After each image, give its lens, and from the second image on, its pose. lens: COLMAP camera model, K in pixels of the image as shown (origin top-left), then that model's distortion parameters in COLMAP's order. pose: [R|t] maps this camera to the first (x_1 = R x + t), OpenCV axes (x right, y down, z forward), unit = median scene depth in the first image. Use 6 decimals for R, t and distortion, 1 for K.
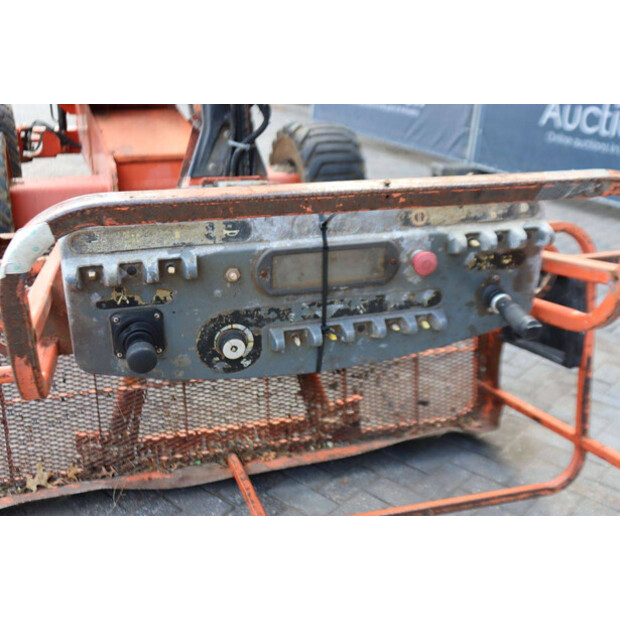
lens RADIAL K [[696.4, 0, 307.6], [0, 696.4, 313.3], [0, 0, 1]] dist [0.006338, 0.000000]
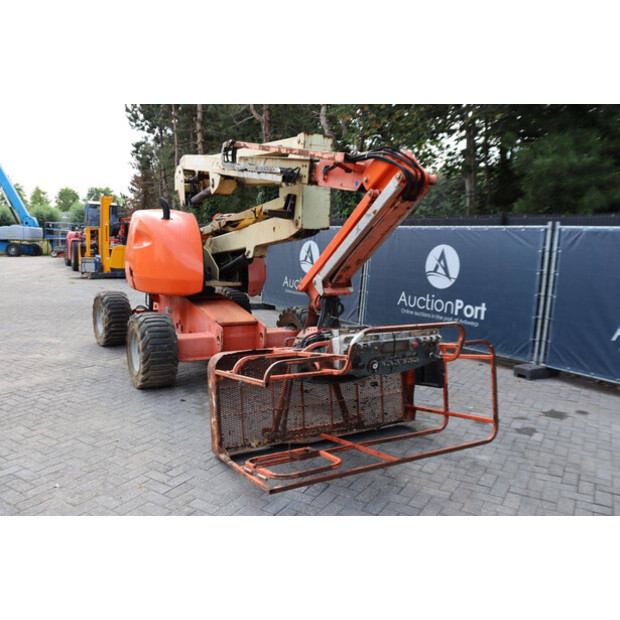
lens RADIAL K [[505.7, 0, 314.4], [0, 505.7, 318.9], [0, 0, 1]] dist [-0.133726, 0.052573]
pose [[0.980061, -0.015064, 0.198123, -0.577138], [0.059447, 0.973679, -0.220033, 0.228632], [-0.189594, 0.227424, 0.955161, -1.019069]]
